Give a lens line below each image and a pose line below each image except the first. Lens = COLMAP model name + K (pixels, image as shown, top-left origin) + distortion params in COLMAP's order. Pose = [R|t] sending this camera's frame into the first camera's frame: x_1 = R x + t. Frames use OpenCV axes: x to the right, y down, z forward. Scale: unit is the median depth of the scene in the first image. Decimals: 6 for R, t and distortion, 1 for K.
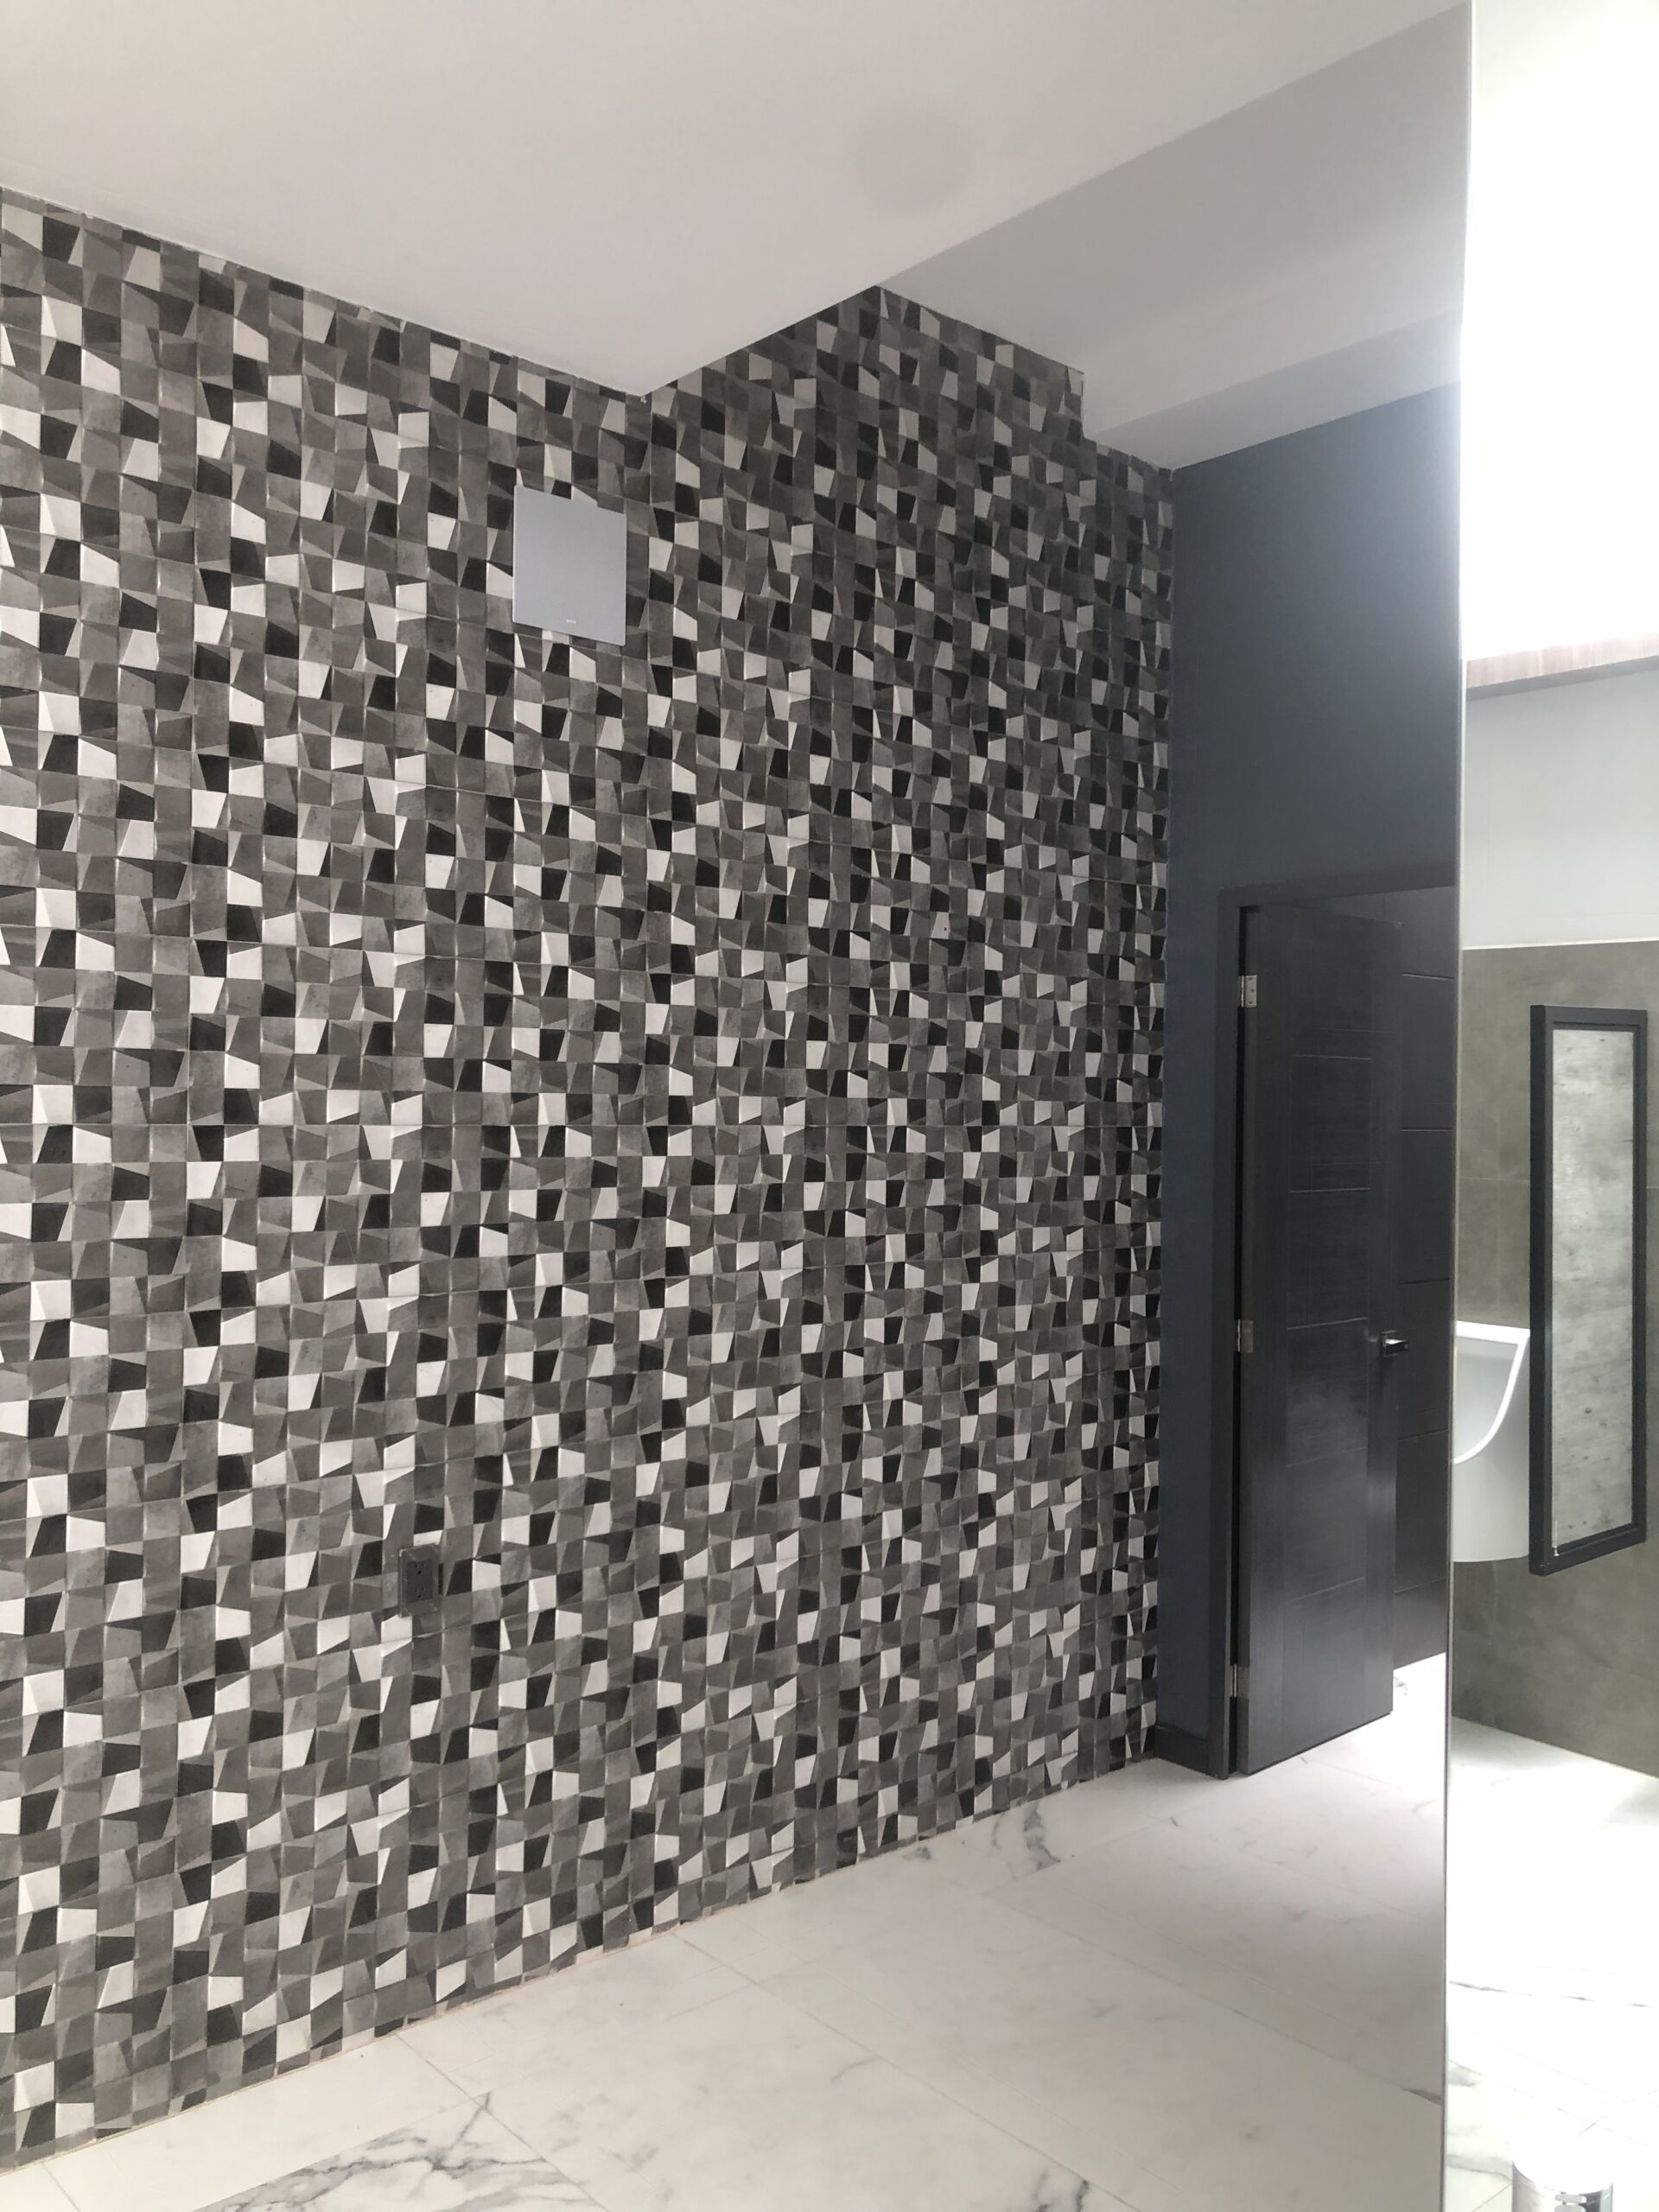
lens RADIAL K [[1837.4, 0, 827.2], [0, 1837.4, 1098.2], [0, 0, 1]] dist [-0.002329, 0.040055]
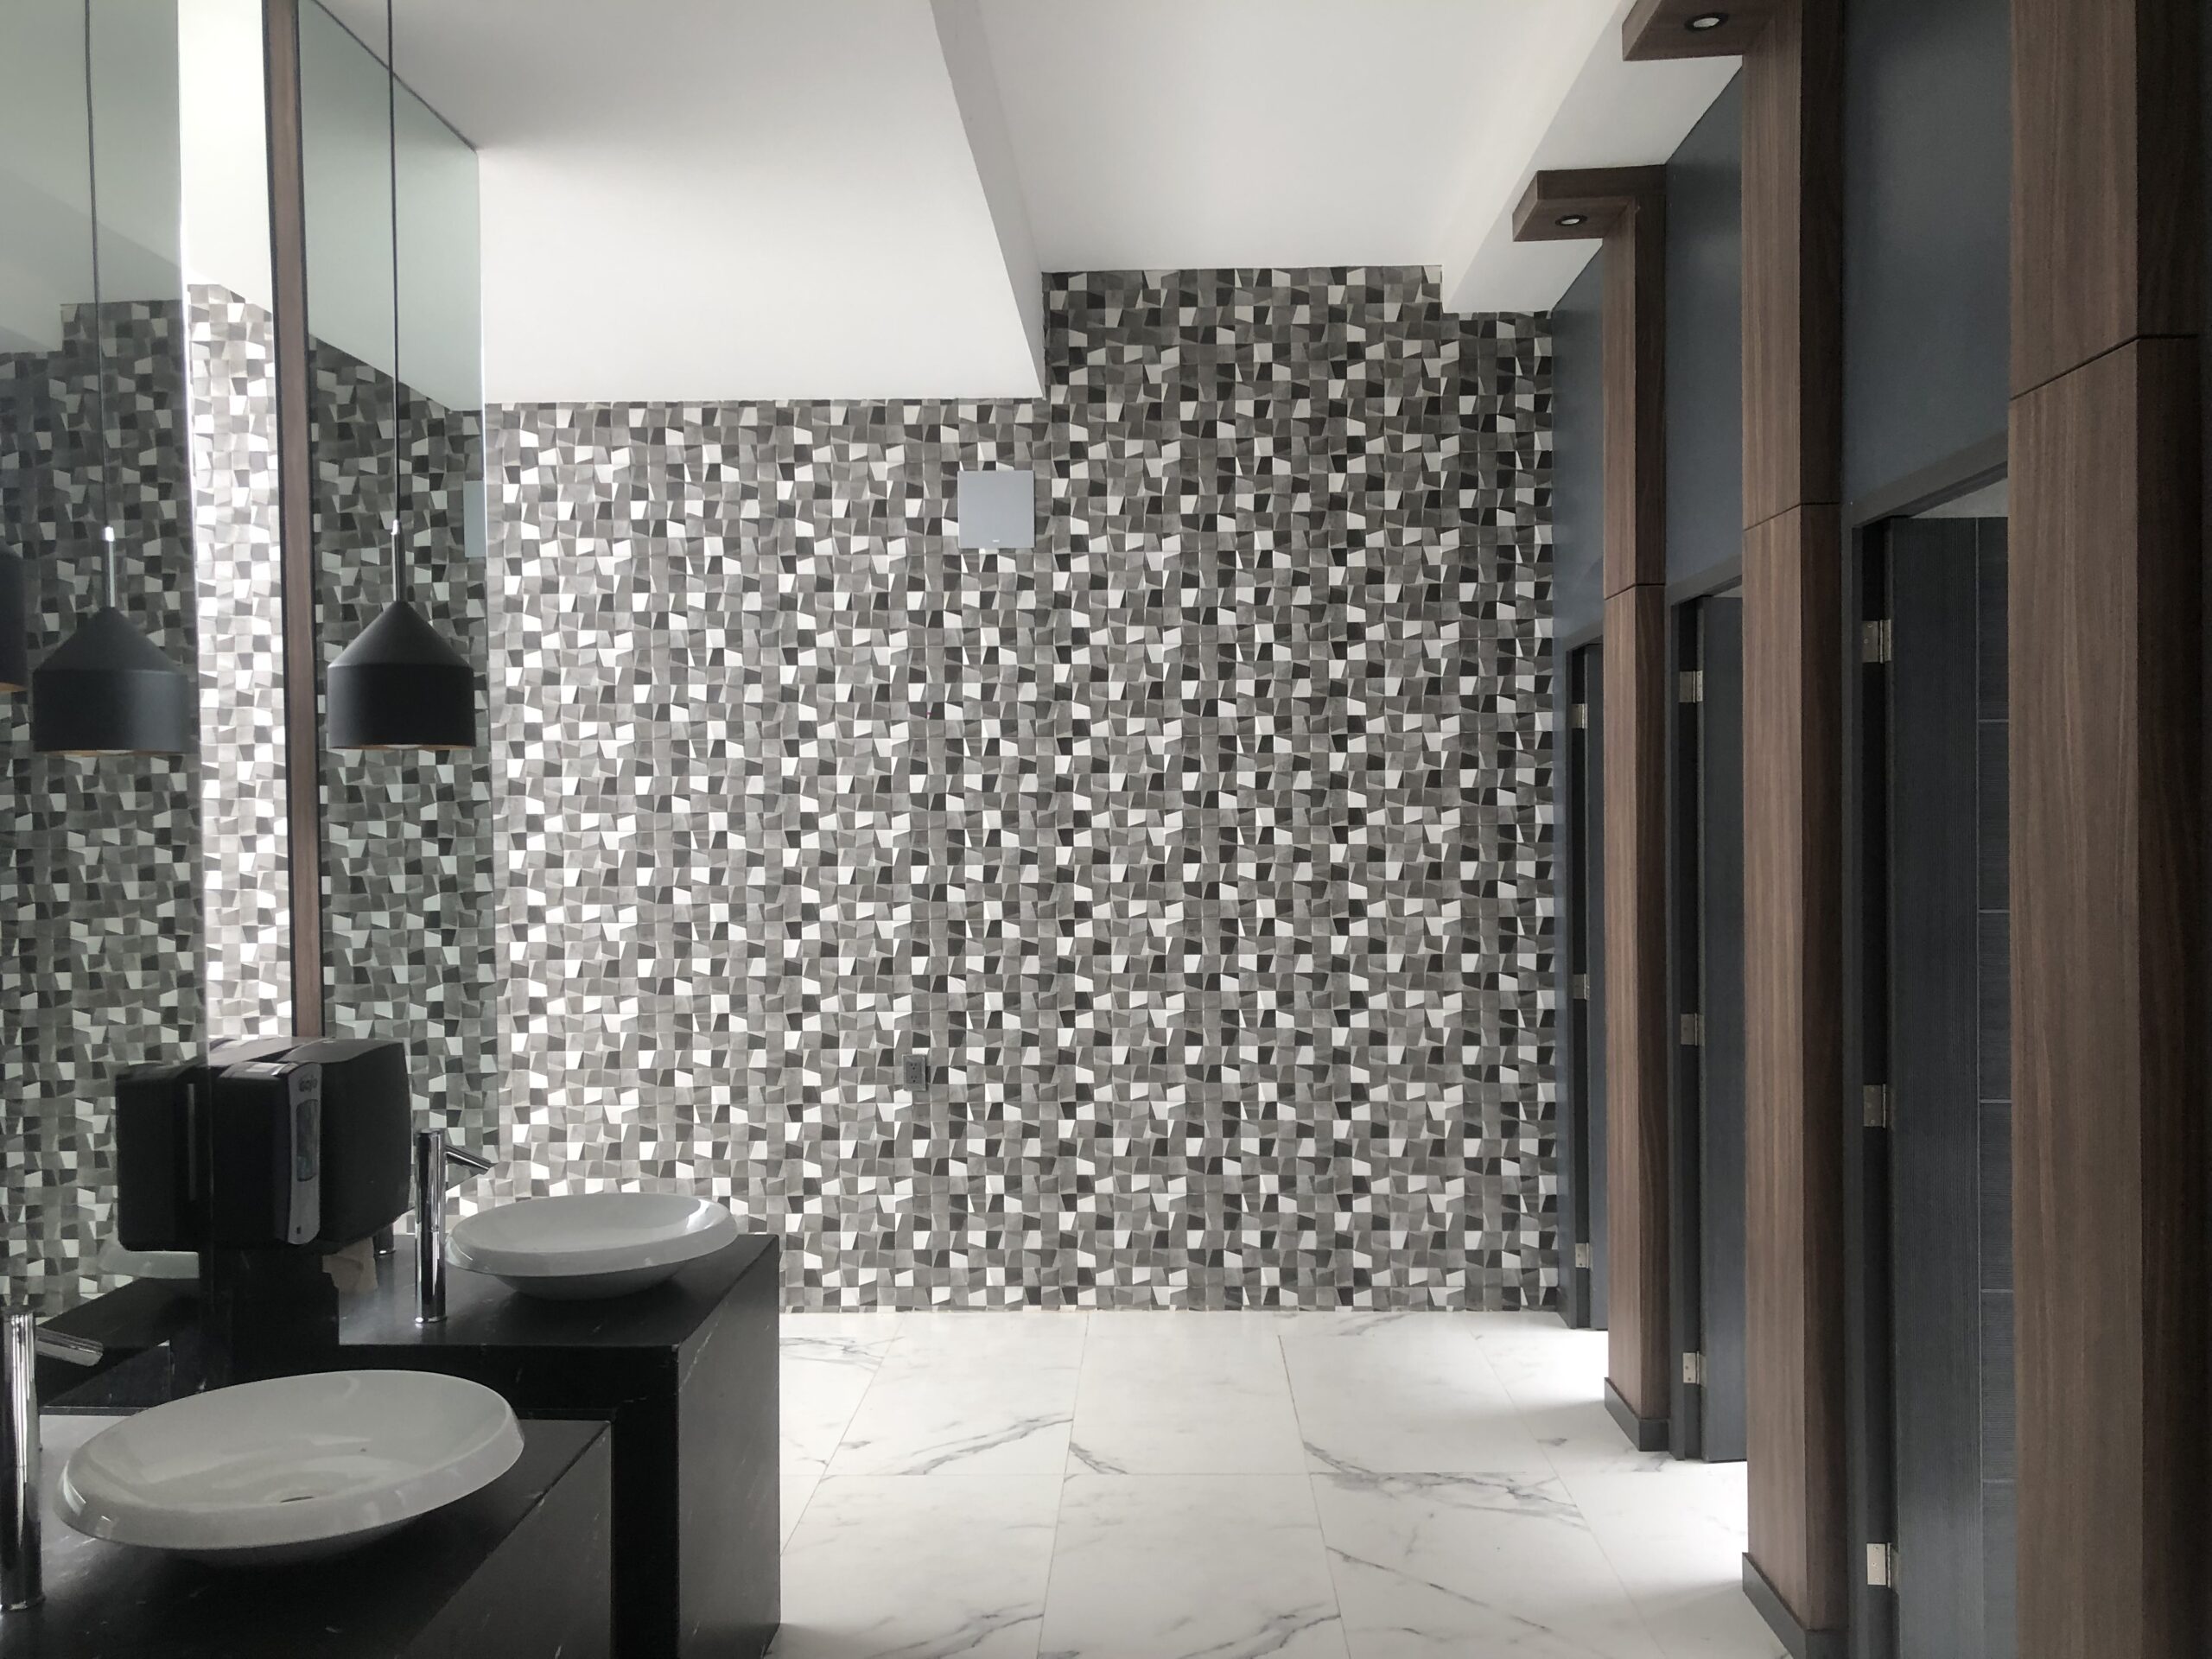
lens RADIAL K [[1801.3, 0, 1110.6], [0, 1801.3, 841.8], [0, 0, 1]] dist [0.125596, -0.263104]
pose [[0.733428, -0.010805, -0.679681, 1.109741], [0.020240, 0.999777, 0.005948, 0.019714], [0.679465, -0.018119, 0.733484, -0.195161]]
